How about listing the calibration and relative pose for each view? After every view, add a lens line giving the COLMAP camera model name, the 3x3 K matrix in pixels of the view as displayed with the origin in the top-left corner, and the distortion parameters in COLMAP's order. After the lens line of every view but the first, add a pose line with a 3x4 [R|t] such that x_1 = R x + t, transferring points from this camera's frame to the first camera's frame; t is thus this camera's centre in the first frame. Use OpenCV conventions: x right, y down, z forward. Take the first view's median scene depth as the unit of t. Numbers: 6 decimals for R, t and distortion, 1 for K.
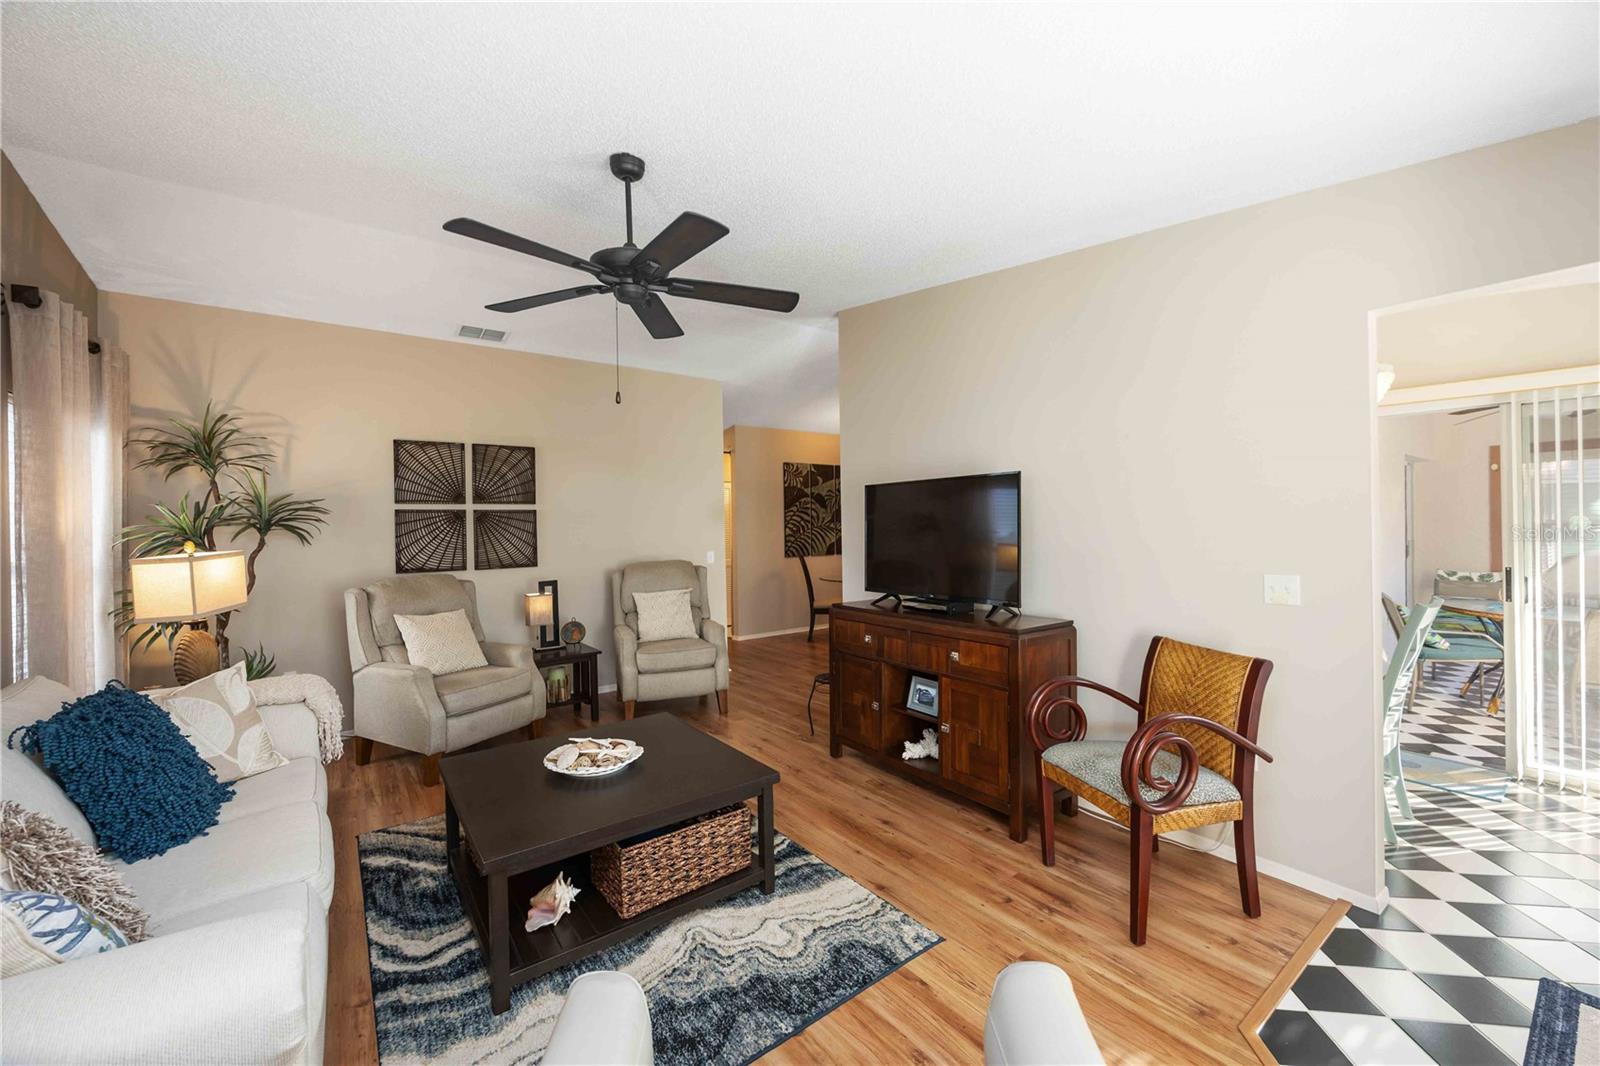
lens RADIAL K [[618.0, 0, 822.0], [0, 618.0, 530.1], [0, 0, 1]] dist [0.000768, 0.000304]
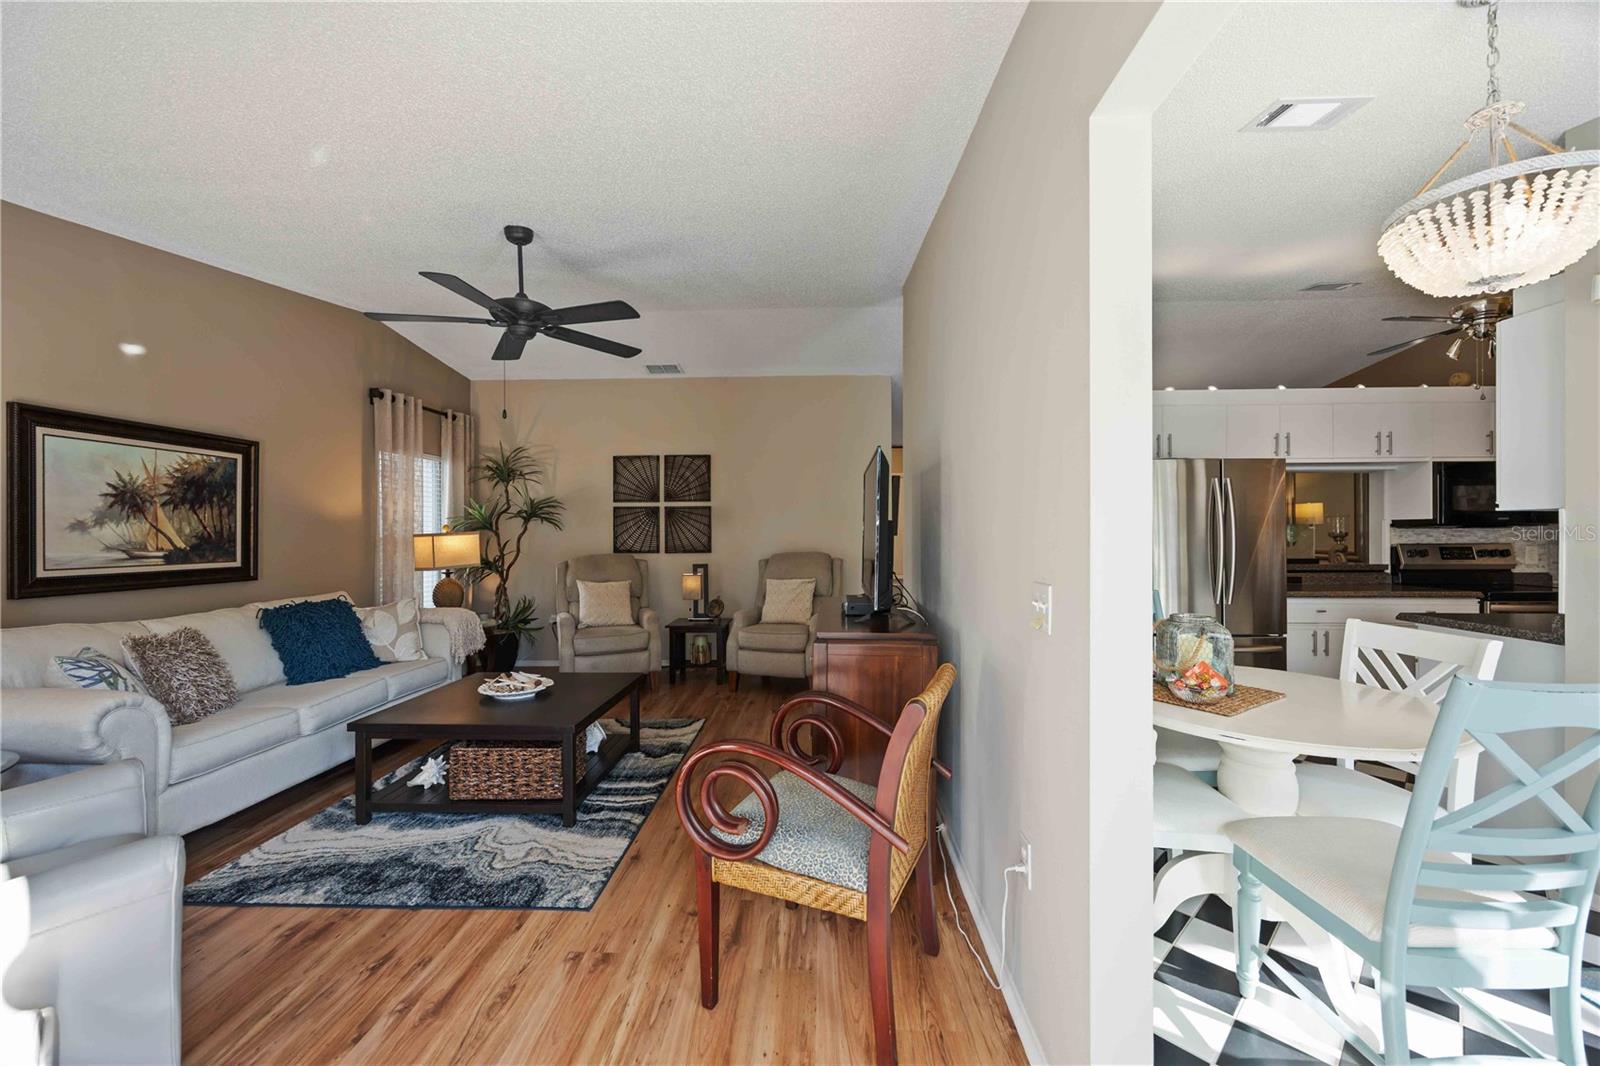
lens RADIAL K [[618.0, 0, 813.0], [0, 618.0, 535.1], [0, 0, 1]] dist [0.000768, 0.000304]
pose [[0.776385, 0.016204, -0.630050, 0.496935], [-0.013049, 0.999868, 0.009636, 0.010733], [0.630123, 0.000740, 0.776495, 0.193095]]
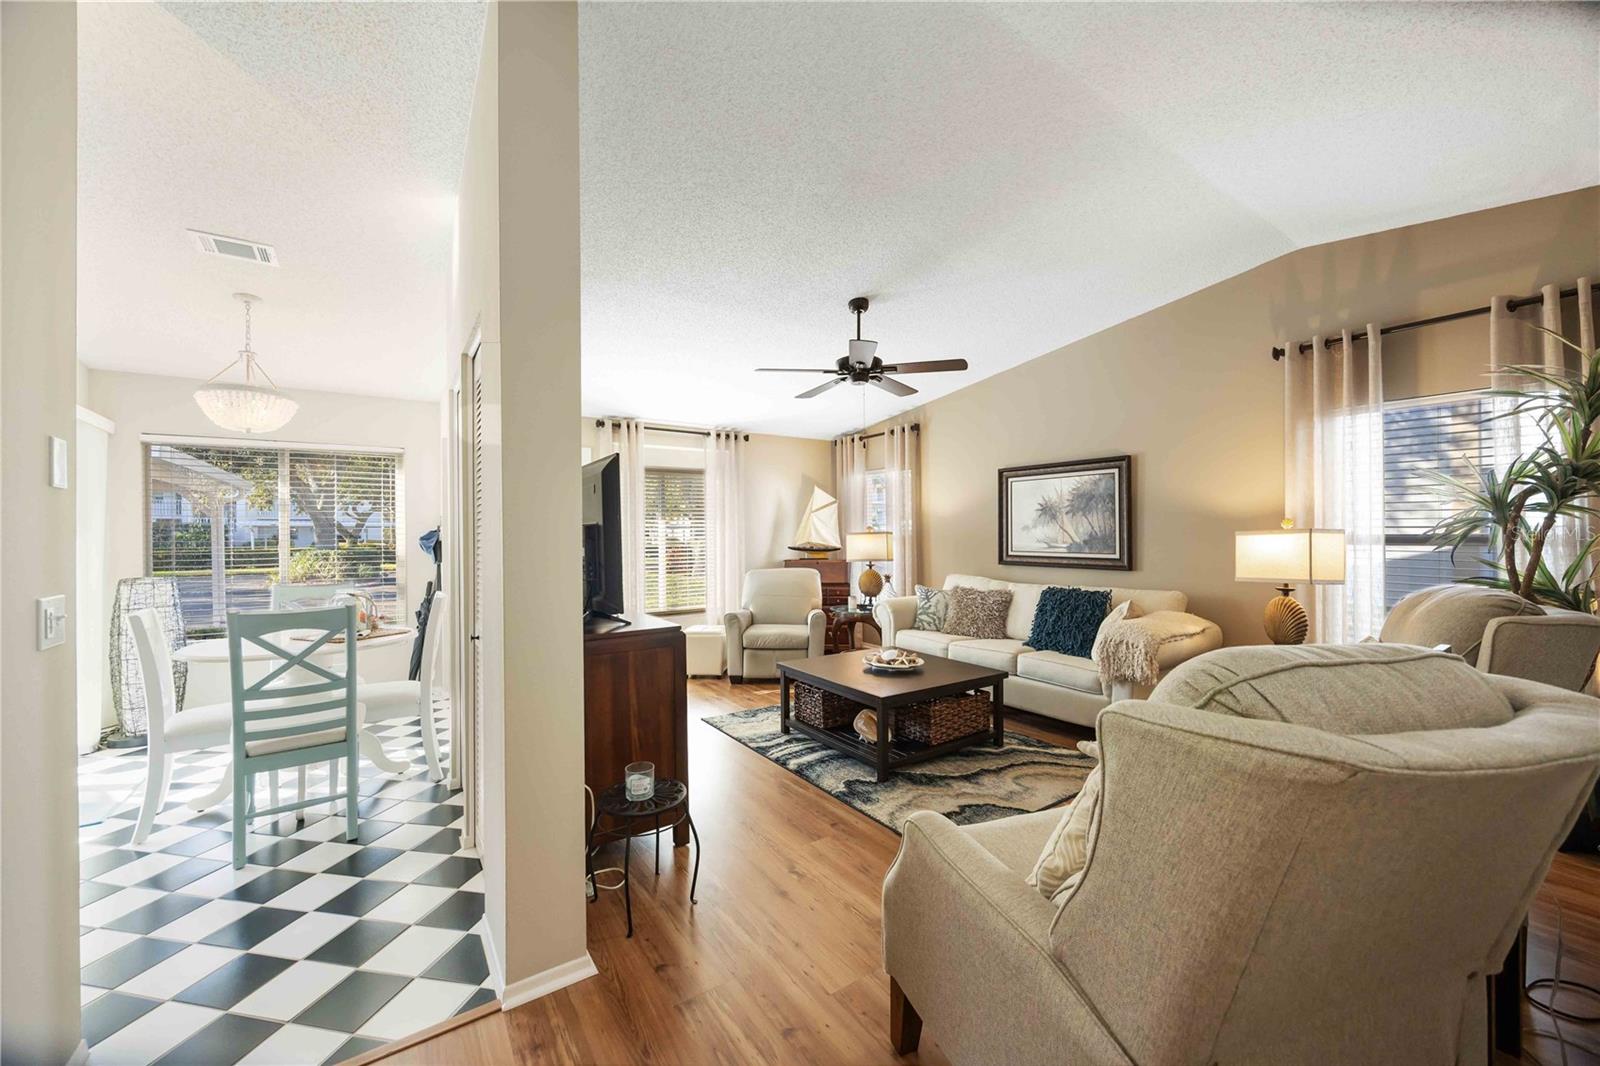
lens RADIAL K [[618.0, 0, 804.8], [0, 618.0, 535.0], [0, 0, 1]] dist [0.000768, 0.000304]
pose [[-0.997370, 0.020566, 0.069500, -0.135717], [0.020517, 0.999788, -0.001425, 0.022051], [-0.069514, 0.000005, -0.997581, 1.351070]]
